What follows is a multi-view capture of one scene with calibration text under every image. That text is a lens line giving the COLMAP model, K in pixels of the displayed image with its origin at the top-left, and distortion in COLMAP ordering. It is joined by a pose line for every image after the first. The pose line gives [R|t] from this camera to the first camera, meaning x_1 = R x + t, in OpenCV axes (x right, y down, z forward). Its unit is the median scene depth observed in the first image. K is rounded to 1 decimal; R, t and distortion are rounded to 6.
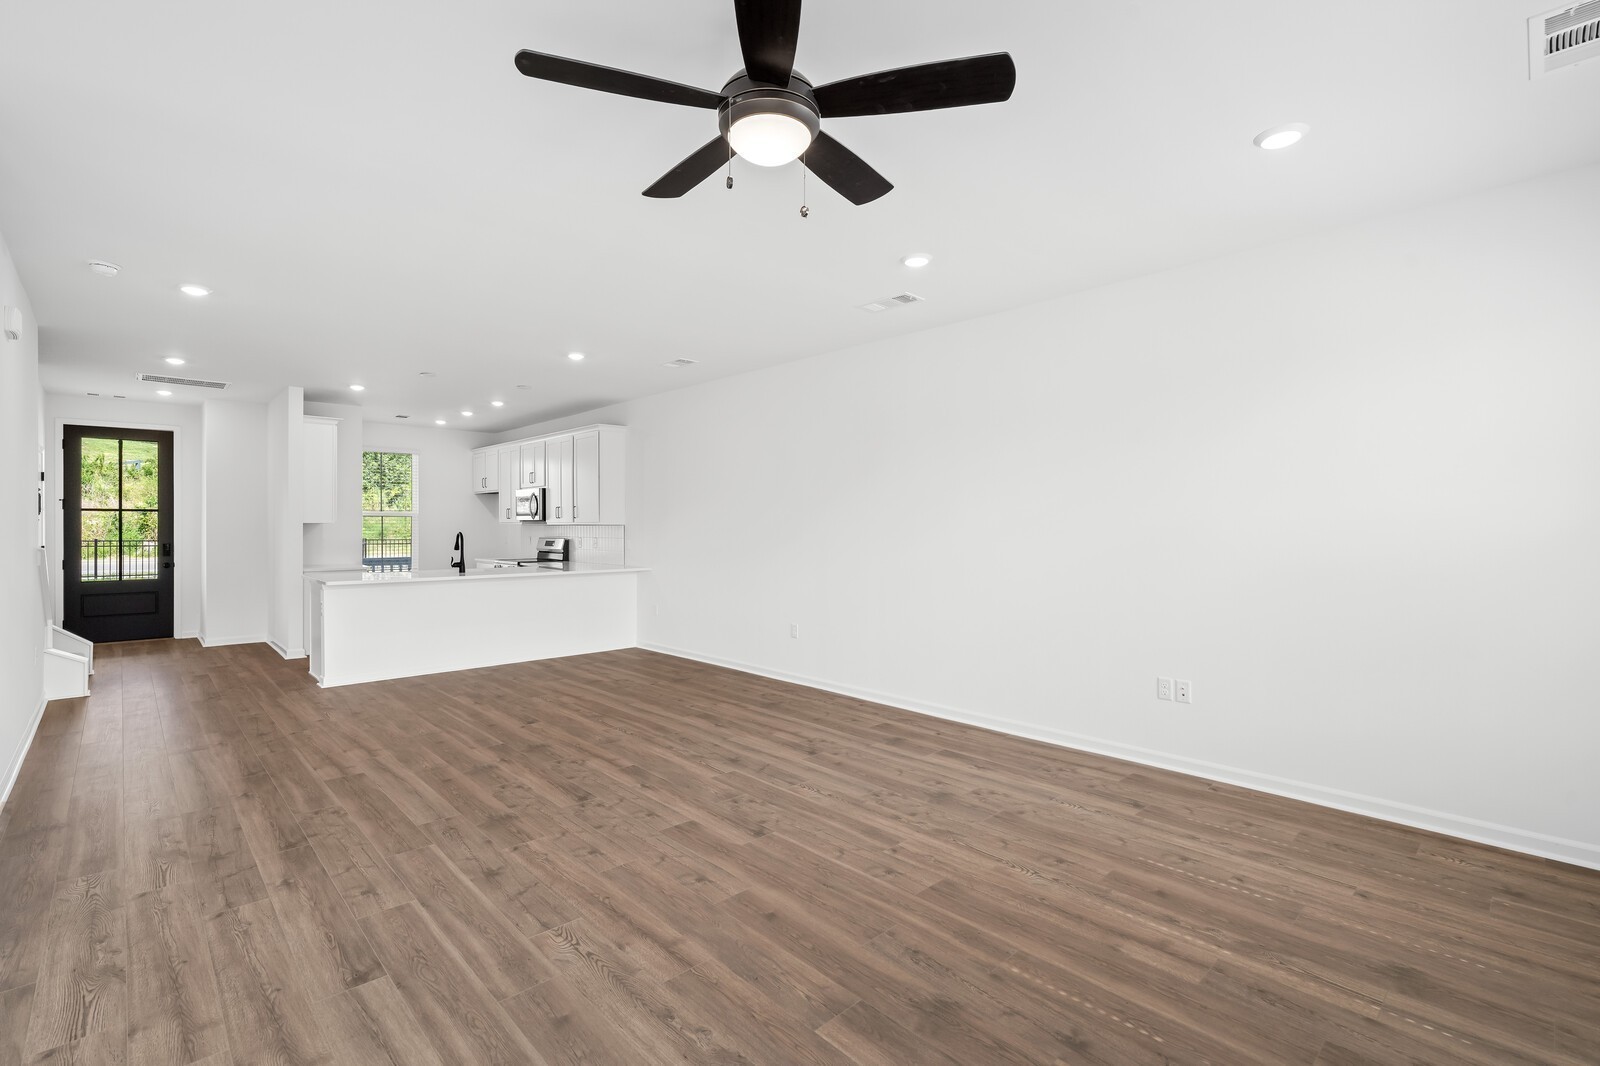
lens RADIAL K [[719.0, 0, 801.3], [0, 719.0, 516.0], [0, 0, 1]] dist [-0.005129, 0.000527]
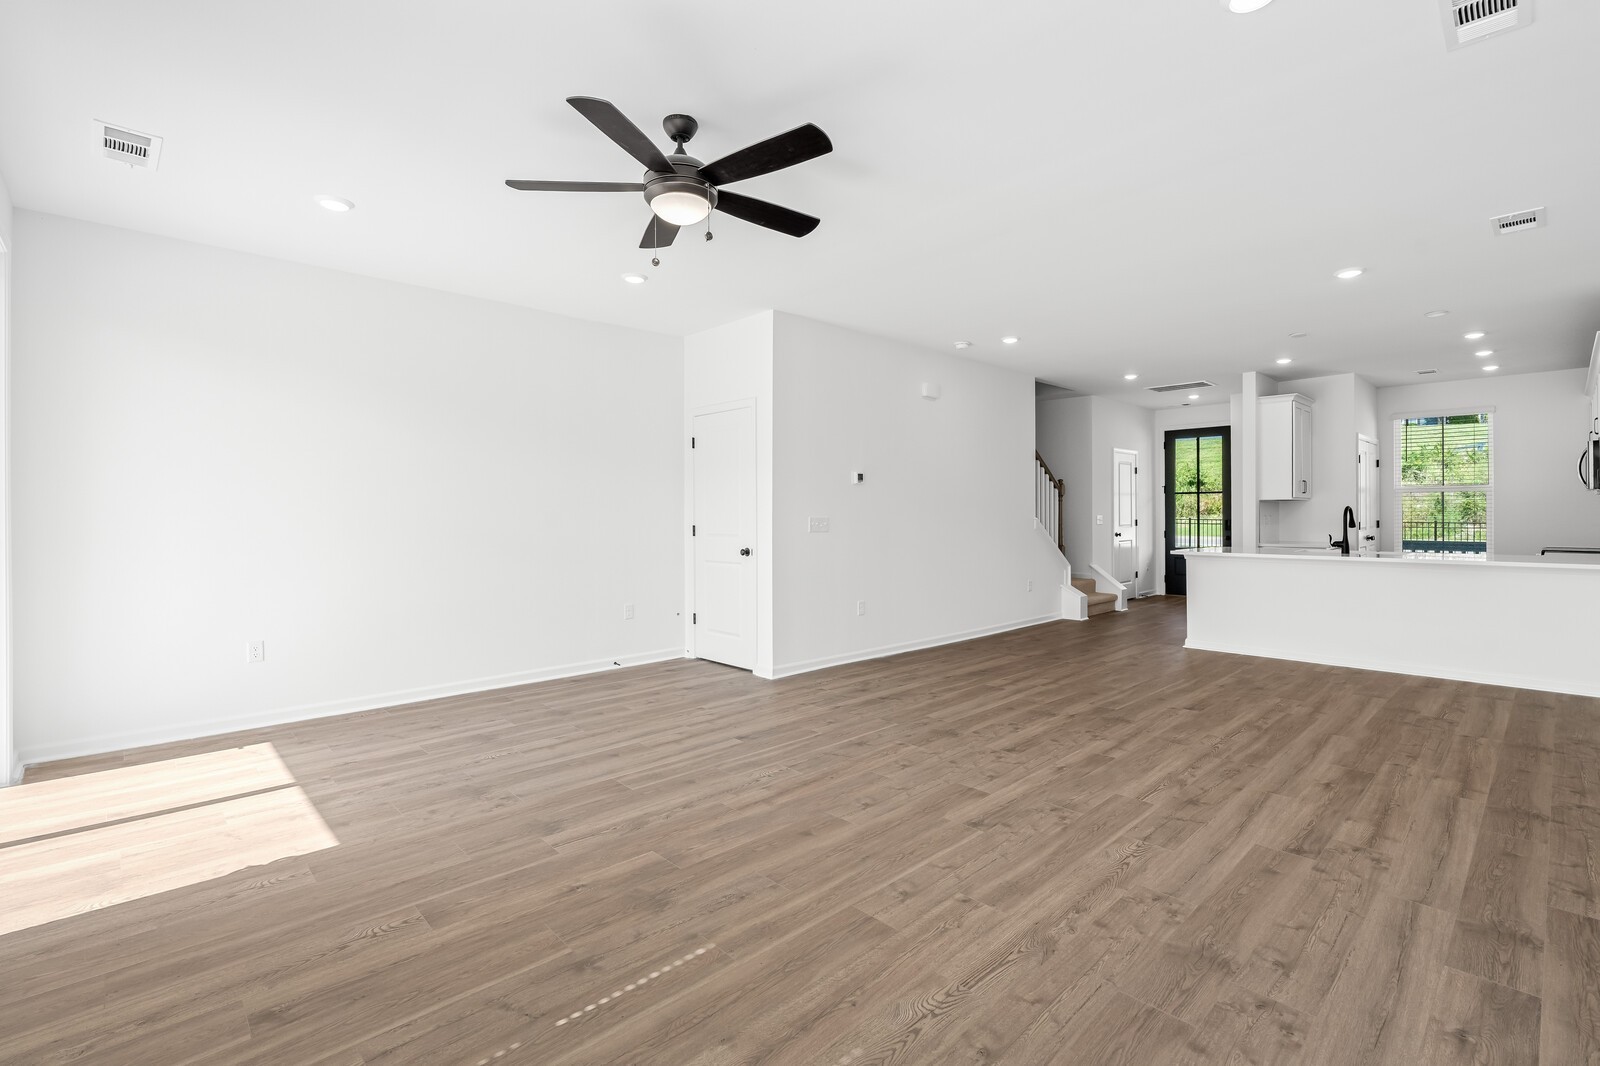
lens RADIAL K [[719.0, 0, 801.3], [0, 719.0, 516.0], [0, 0, 1]] dist [-0.005129, 0.000527]
pose [[0.001718, 0.001384, -0.999998, 0.762105], [0.019318, 0.999812, 0.001417, 0.041006], [0.999812, -0.019321, 0.001691, 0.704345]]
